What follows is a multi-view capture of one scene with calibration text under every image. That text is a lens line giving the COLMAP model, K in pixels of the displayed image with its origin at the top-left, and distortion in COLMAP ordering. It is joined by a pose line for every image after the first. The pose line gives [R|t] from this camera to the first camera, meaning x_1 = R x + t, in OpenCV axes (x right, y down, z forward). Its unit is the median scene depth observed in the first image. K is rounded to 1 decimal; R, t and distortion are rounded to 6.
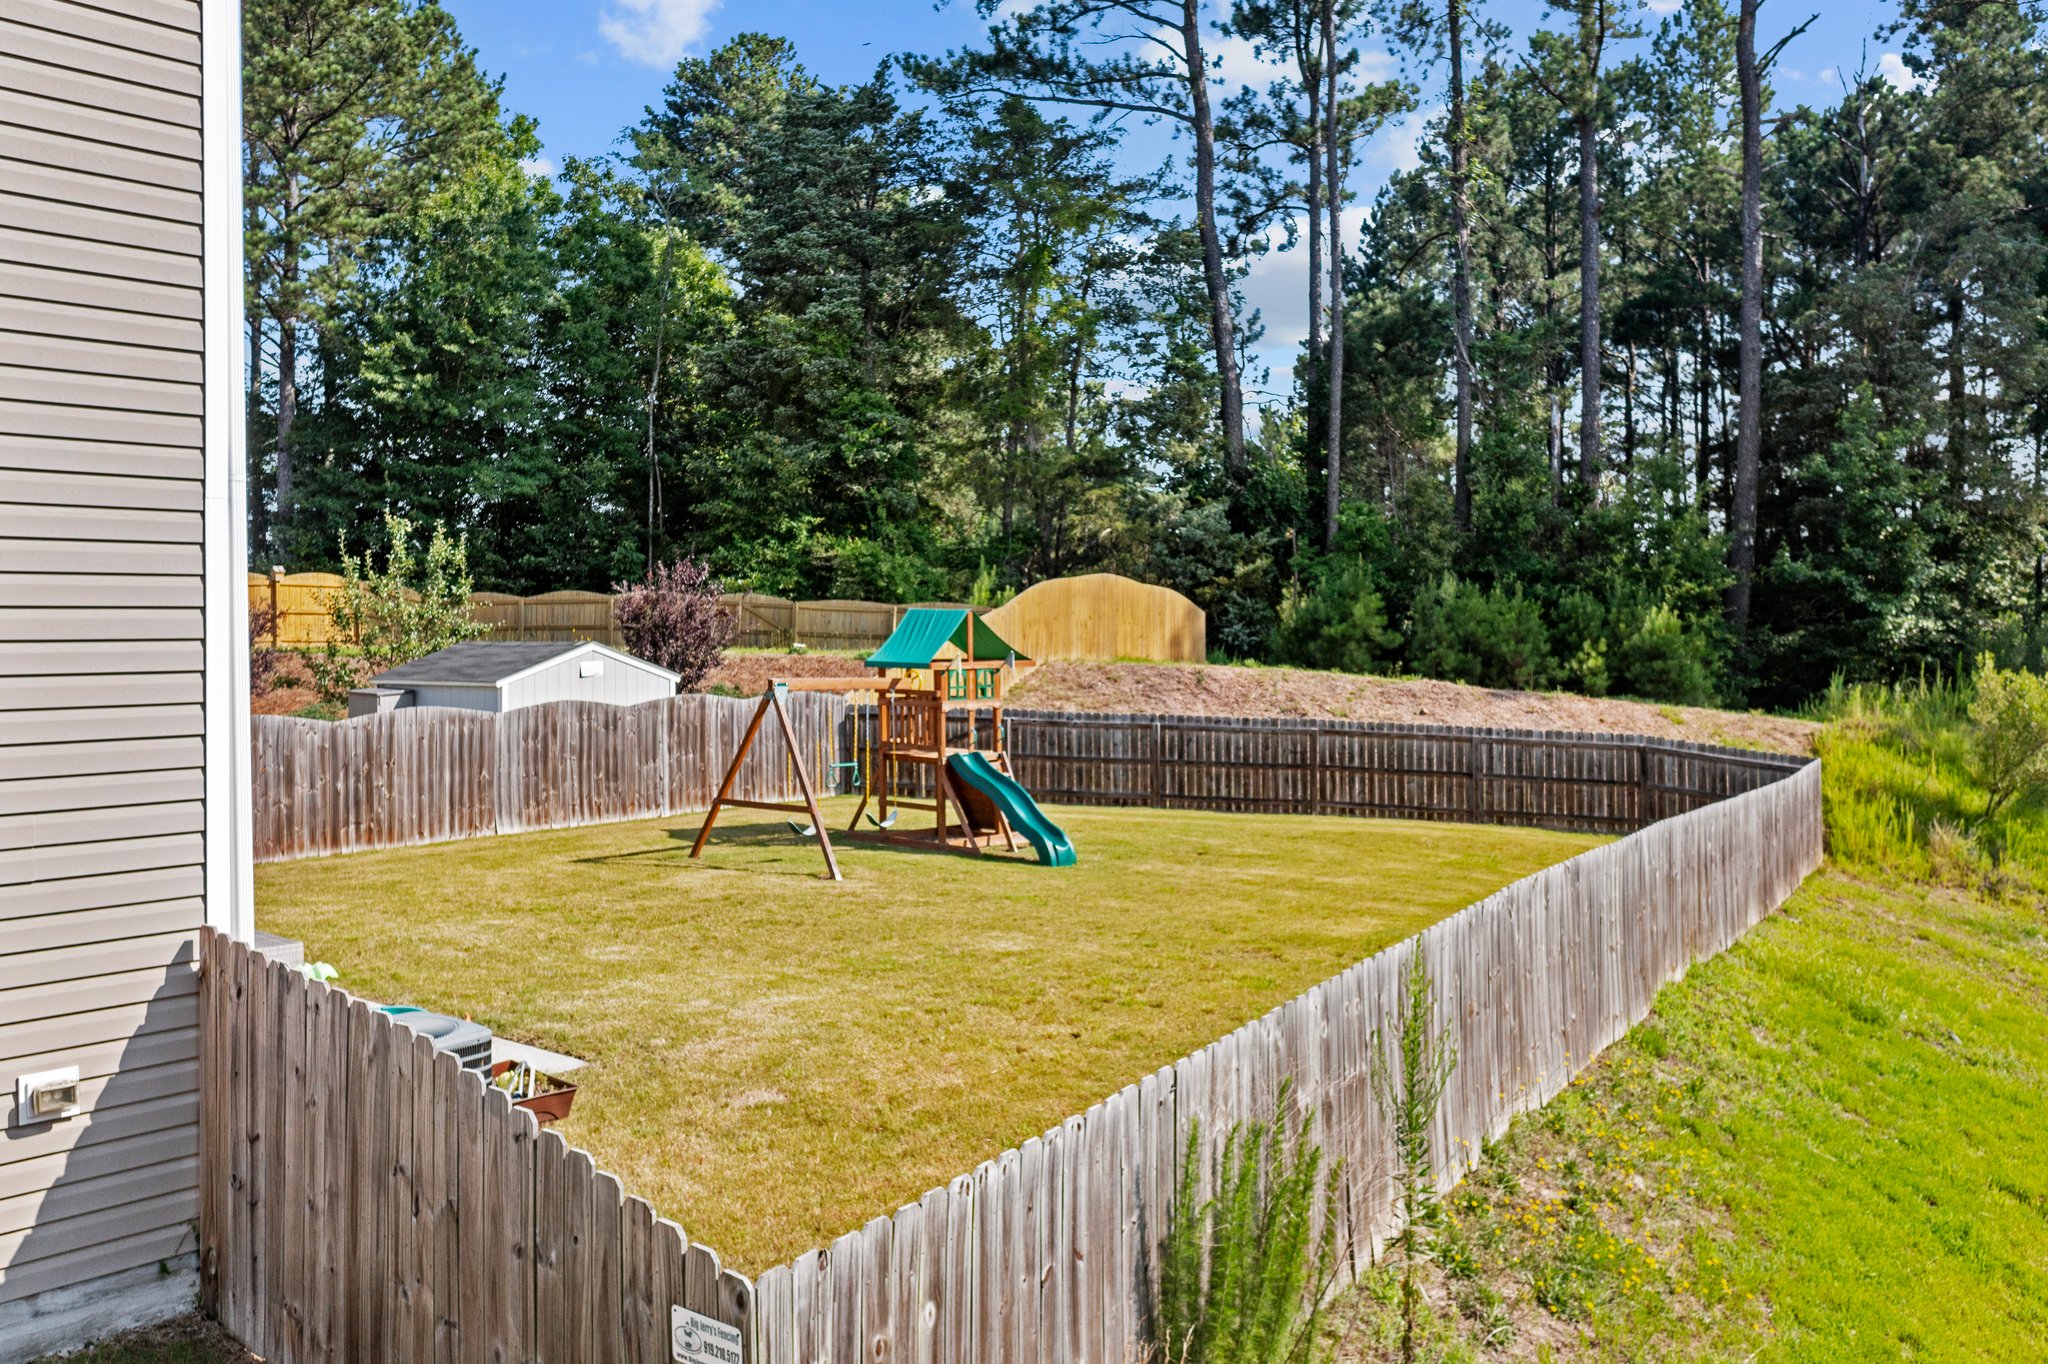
lens RADIAL K [[1664.8, 0, 1024.0], [0, 1664.8, 682.0], [0, 0, 1]] dist [0.000247, 0.001218]
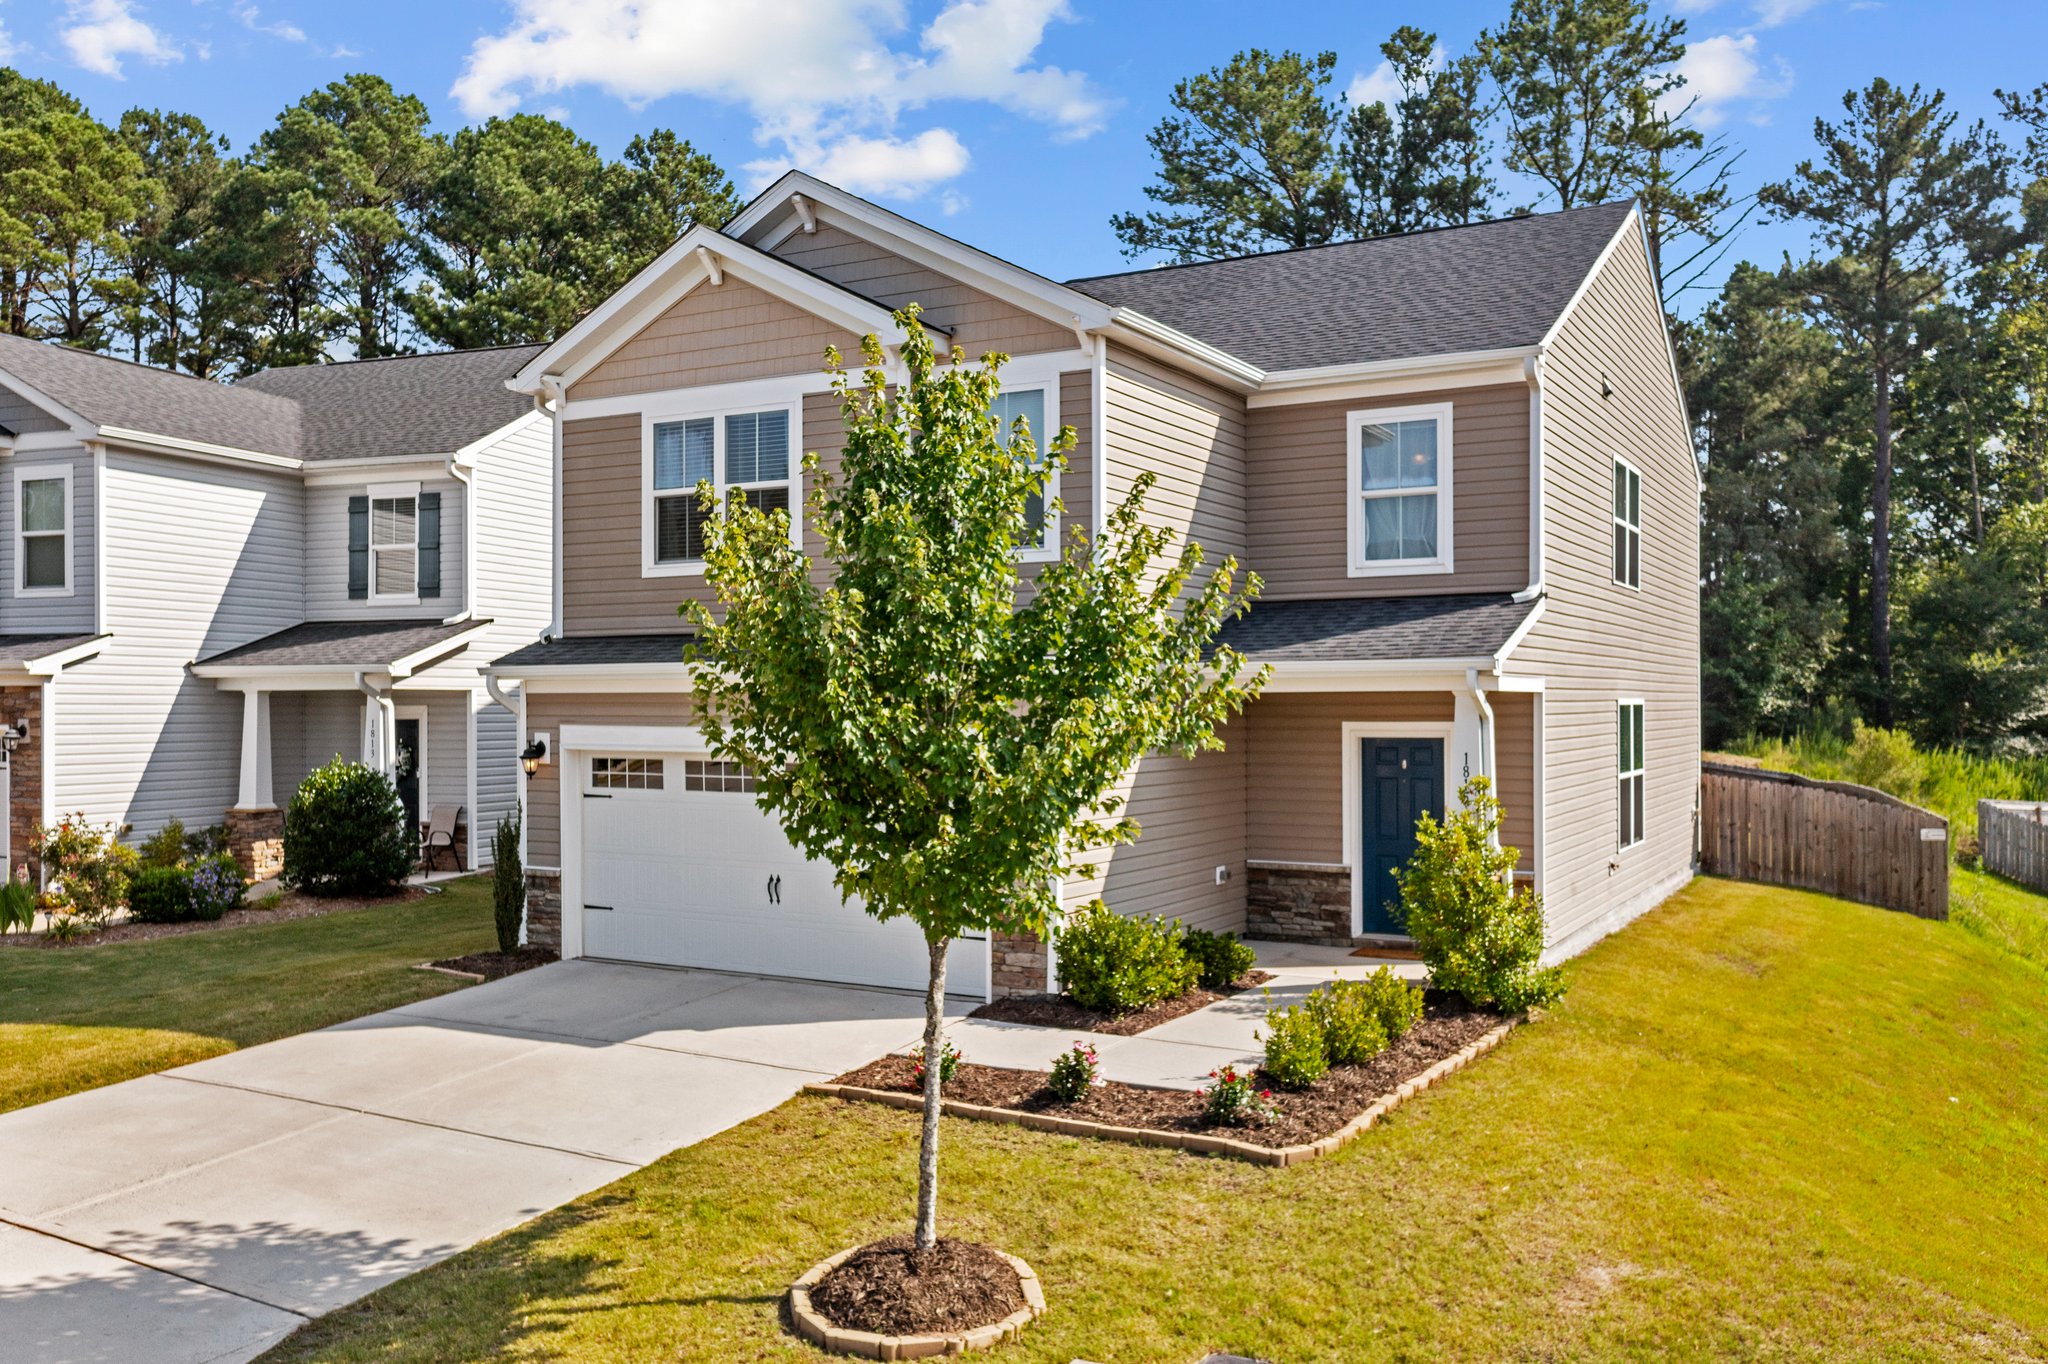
lens RADIAL K [[1664.8, 0, 1024.0], [0, 1664.8, 682.0], [0, 0, 1]] dist [0.000247, 0.001218]
pose [[0.981212, 0.006953, 0.192806, -0.728787], [0.001040, 0.999145, -0.041321, 0.017722], [-0.192929, 0.040745, 0.980366, -0.675738]]
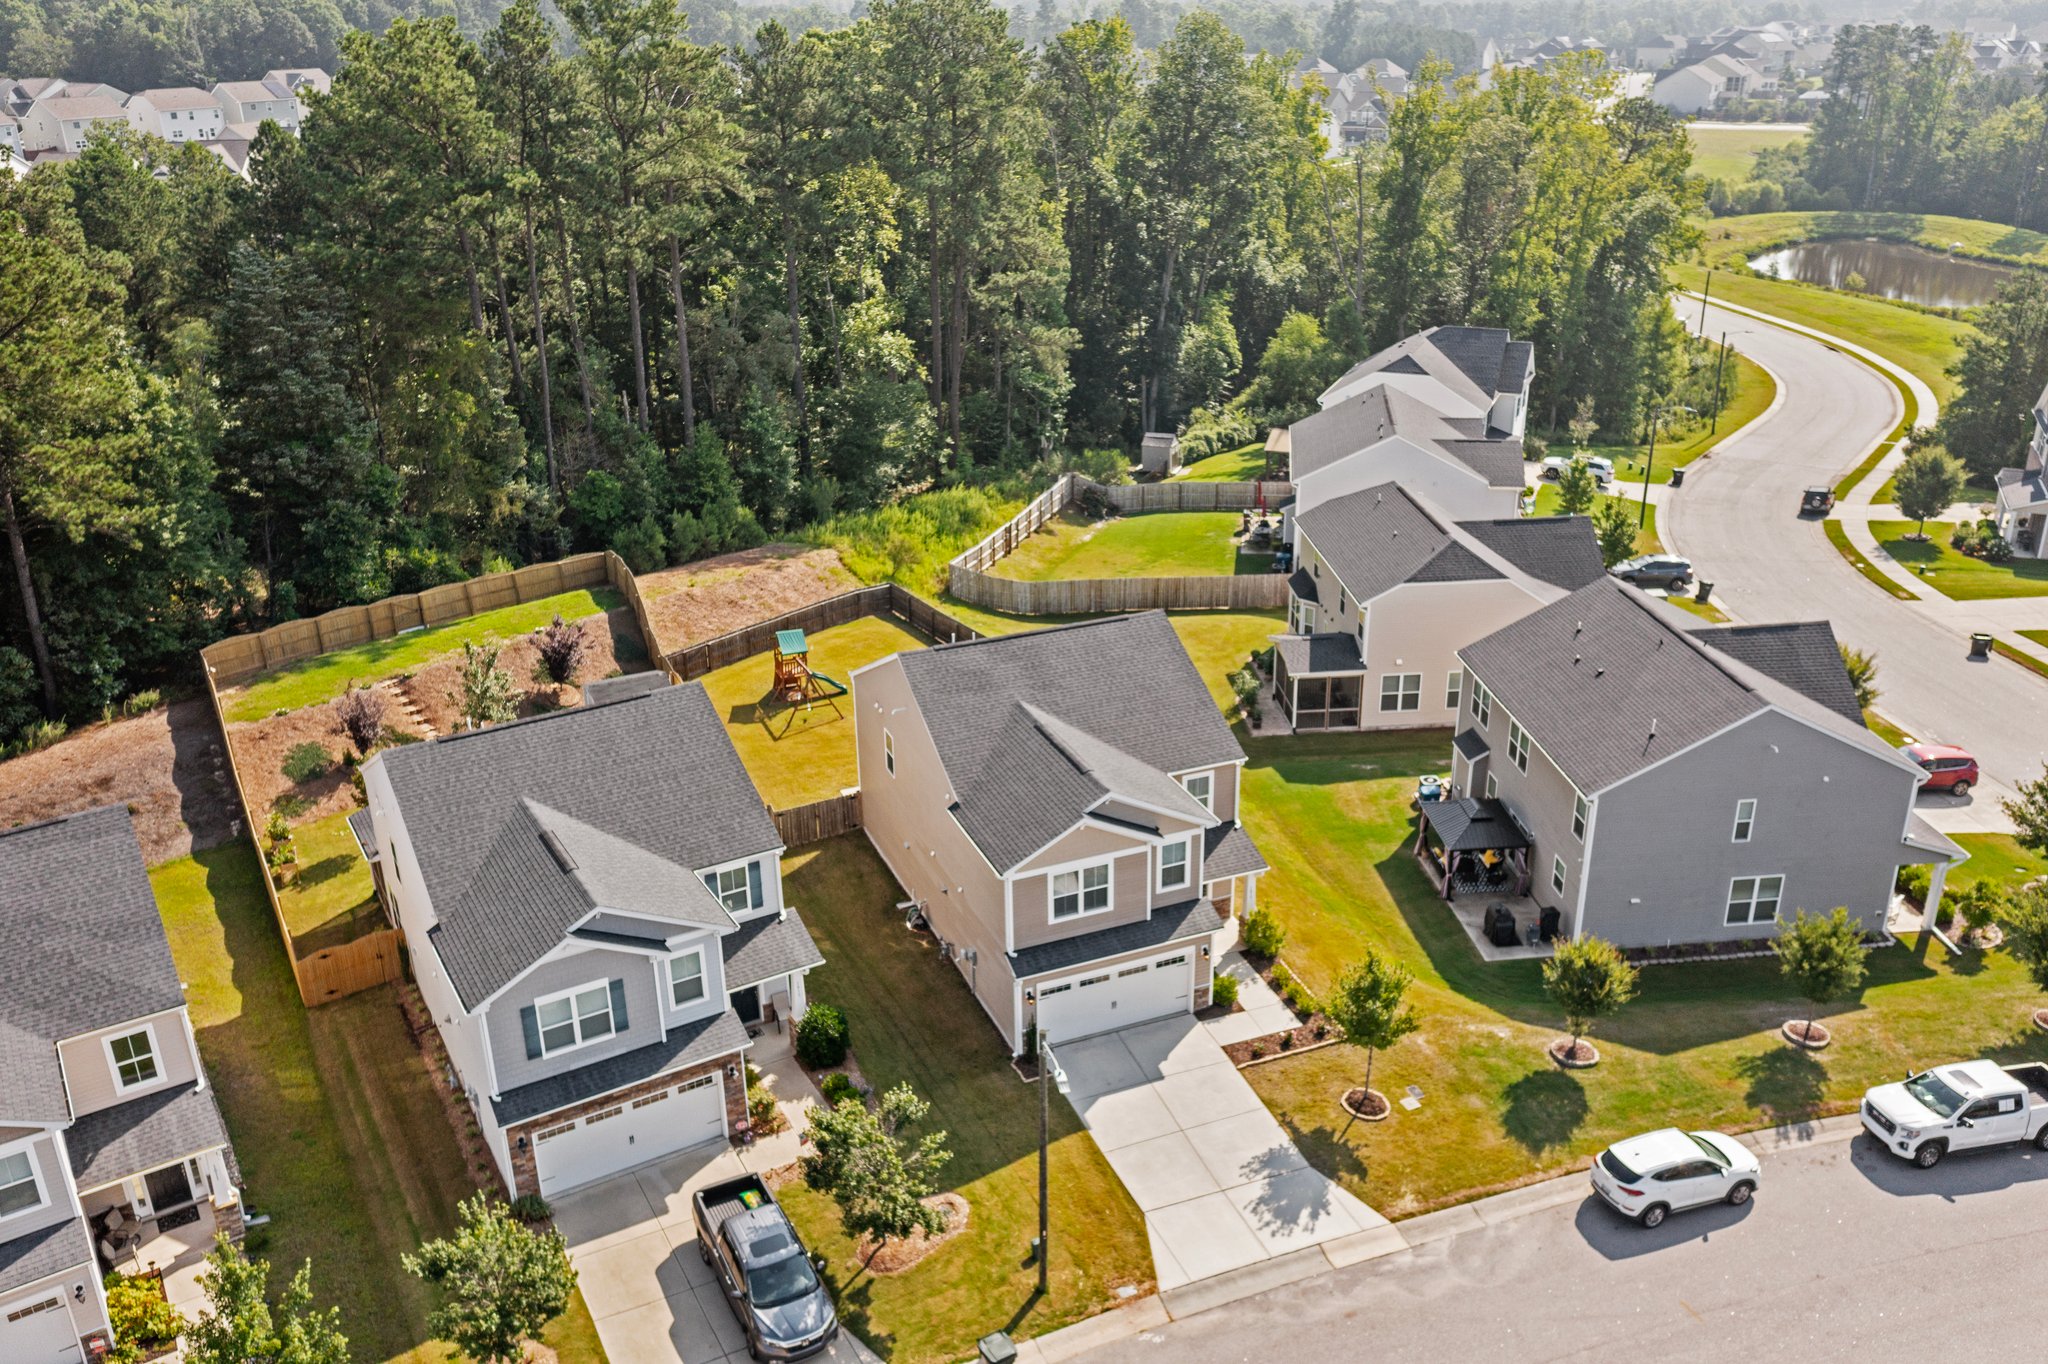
lens RADIAL K [[1620.2, 0, 1024.0], [0, 1620.2, 682.0], [0, 0, 1]] dist [0.000797, 0.002086]
pose [[0.461116, -0.349661, 0.815543, -2.150200], [0.036774, 0.925827, 0.376153, -0.988360], [-0.886578, -0.143460, 0.439772, -0.726480]]
